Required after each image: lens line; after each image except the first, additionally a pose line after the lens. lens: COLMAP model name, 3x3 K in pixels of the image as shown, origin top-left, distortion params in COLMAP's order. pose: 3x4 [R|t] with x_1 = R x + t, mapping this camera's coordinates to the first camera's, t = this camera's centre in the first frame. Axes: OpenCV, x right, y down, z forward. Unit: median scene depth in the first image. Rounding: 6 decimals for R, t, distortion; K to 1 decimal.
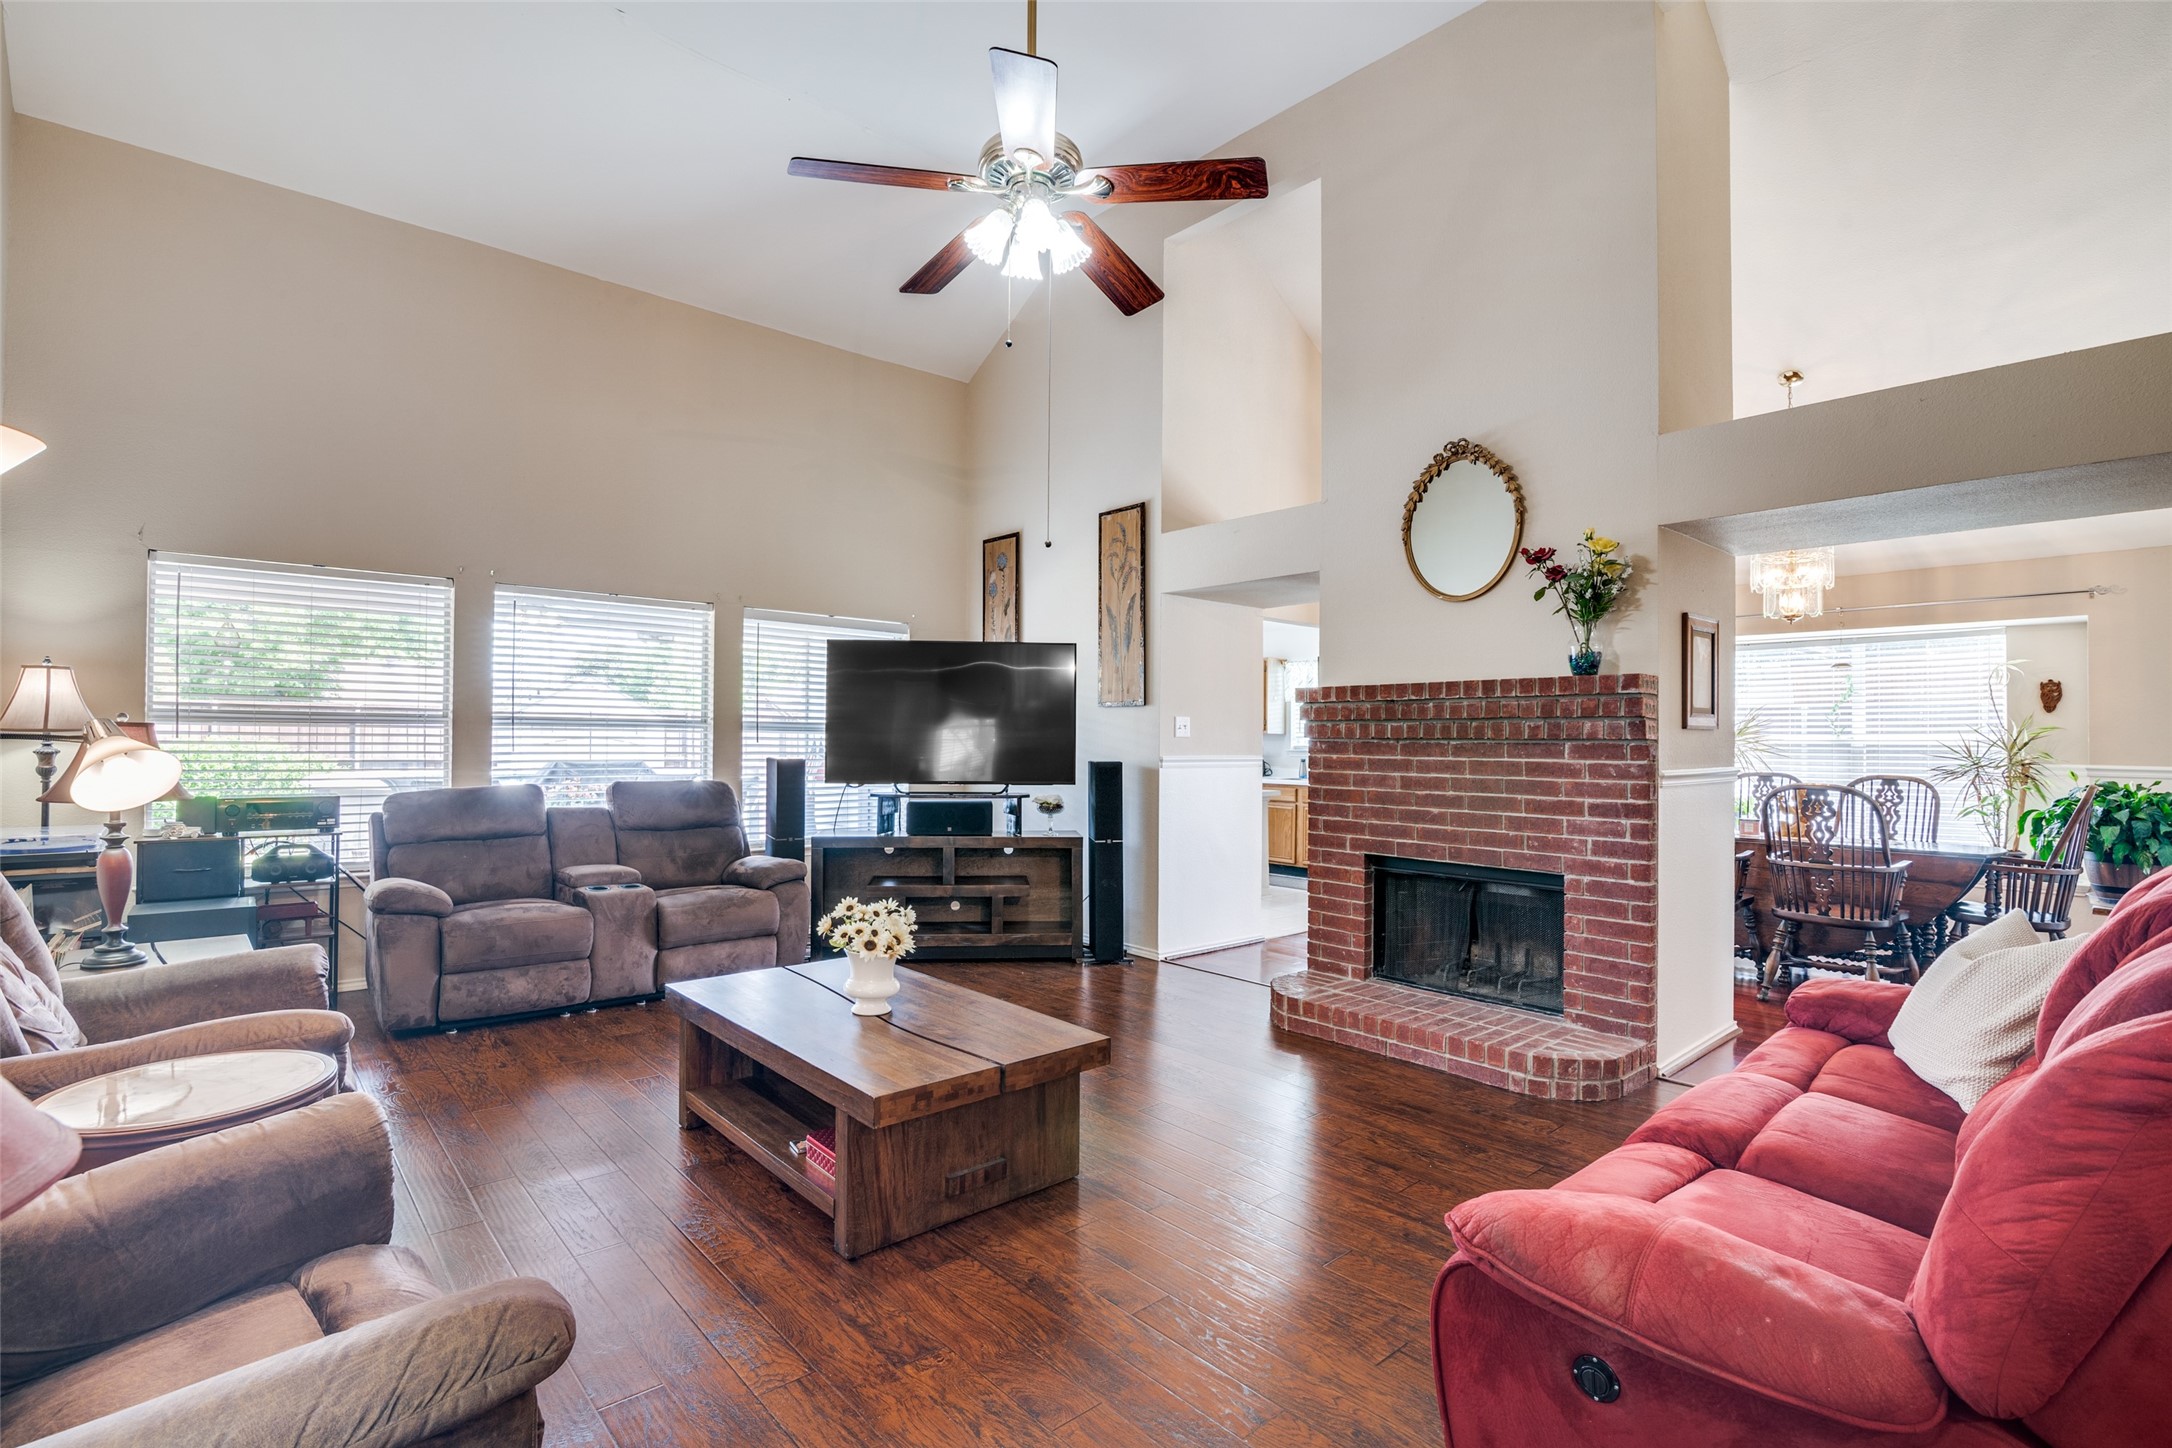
lens RADIAL K [[1049.7, 0, 1086.0], [0, 1049.7, 724.0], [0, 0, 1]] dist [-0.002177, -0.000504]
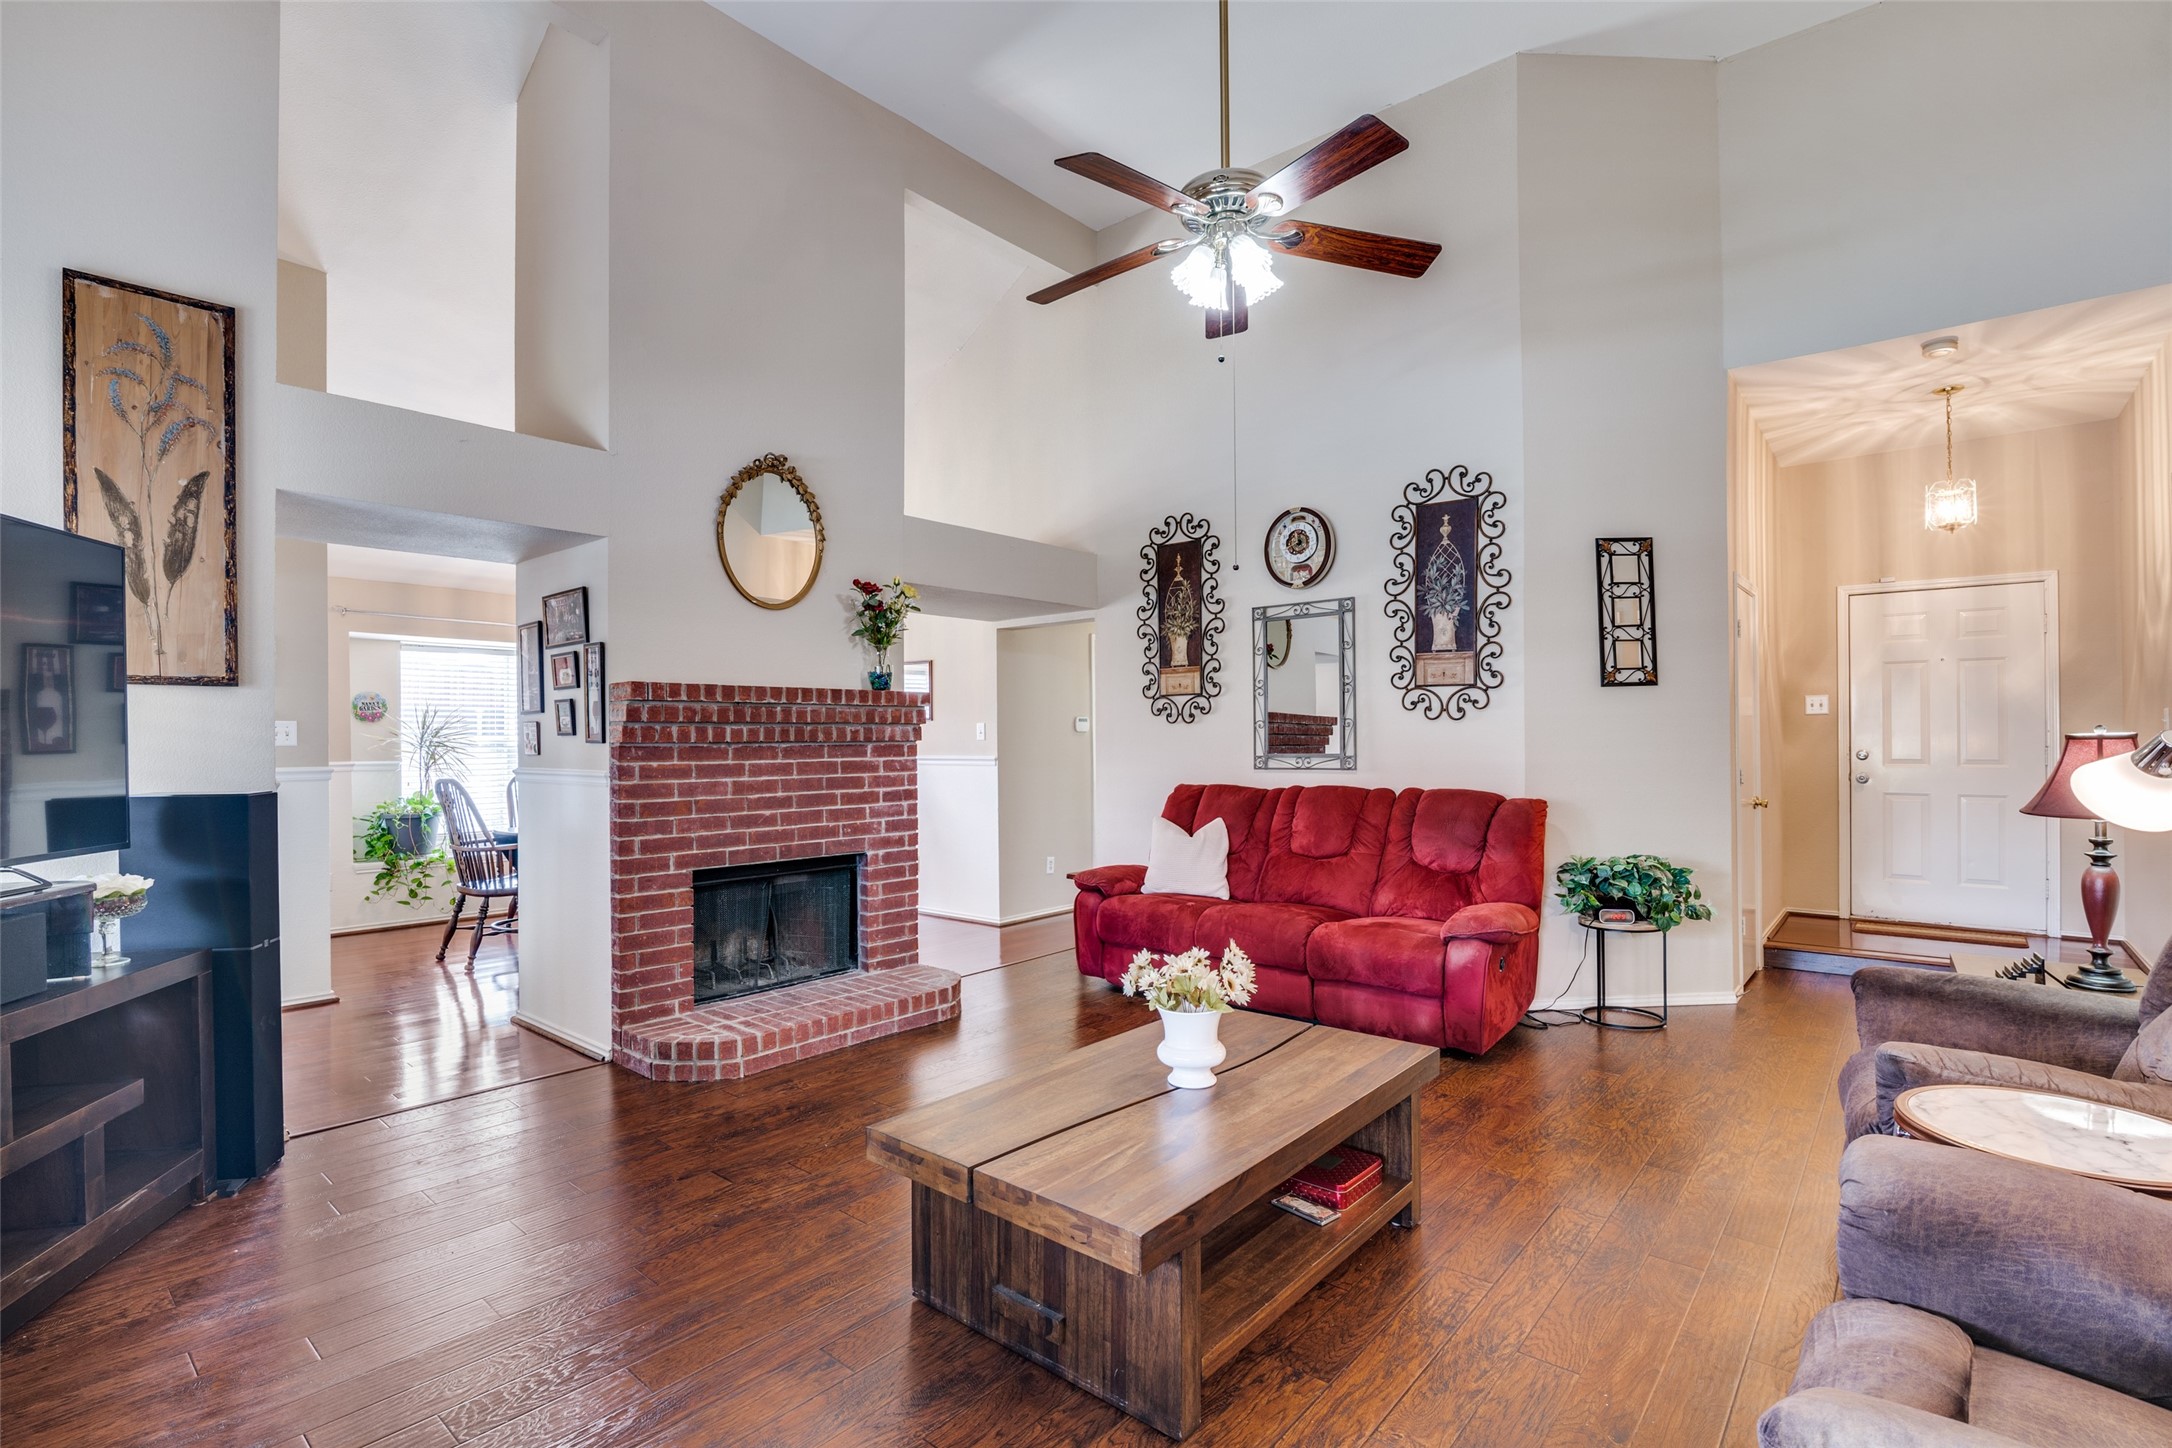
lens RADIAL K [[1016.2, 0, 1063.2], [0, 1016.2, 742.8], [0, 0, 1]] dist [-0.004774, -0.000873]
pose [[-0.135456, -0.004823, 0.990772, -0.698449], [-0.004569, 0.999981, 0.004243, 0.009567], [-0.990773, -0.003952, -0.135475, 0.875255]]
